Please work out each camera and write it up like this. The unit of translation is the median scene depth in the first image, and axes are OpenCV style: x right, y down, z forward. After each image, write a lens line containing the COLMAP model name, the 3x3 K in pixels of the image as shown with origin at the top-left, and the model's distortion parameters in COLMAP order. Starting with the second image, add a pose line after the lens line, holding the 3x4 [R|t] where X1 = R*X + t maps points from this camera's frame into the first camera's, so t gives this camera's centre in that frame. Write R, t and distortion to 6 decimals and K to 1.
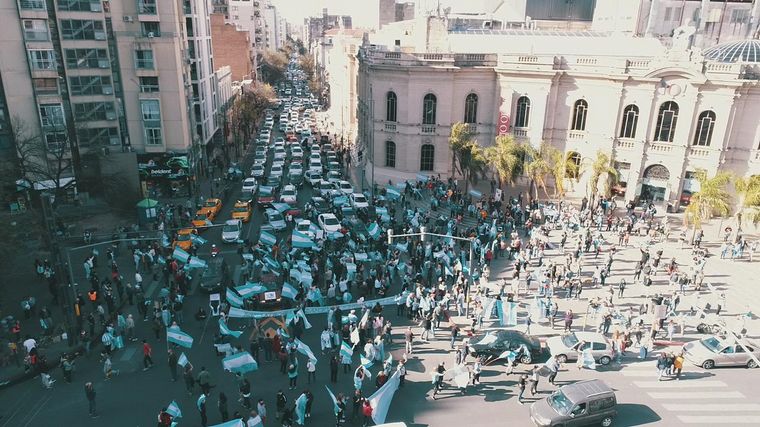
lens RADIAL K [[532.2, 0, 375.5], [0, 532.2, 213.9], [0, 0, 1]] dist [0.000305, -0.001631]
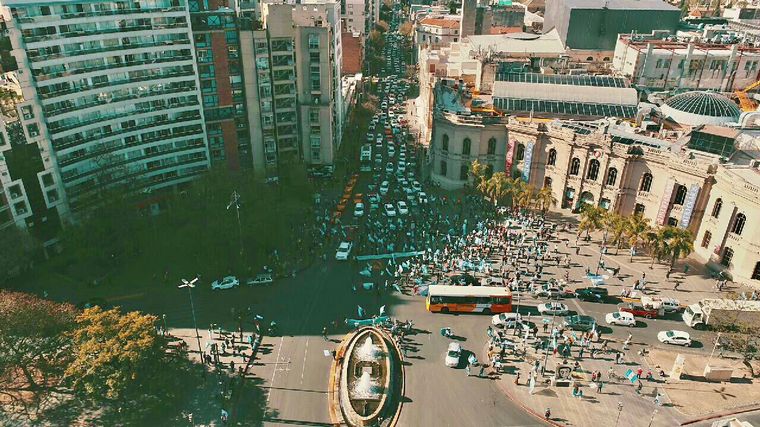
lens RADIAL K [[532.2, 0, 375.5], [0, 532.2, 213.9], [0, 0, 1]] dist [0.000305, -0.001631]
pose [[0.983461, 0.076349, -0.164243, 0.118725], [-0.052669, 0.988178, 0.143983, -0.228945], [0.173294, -0.132951, 0.975855, -0.847012]]
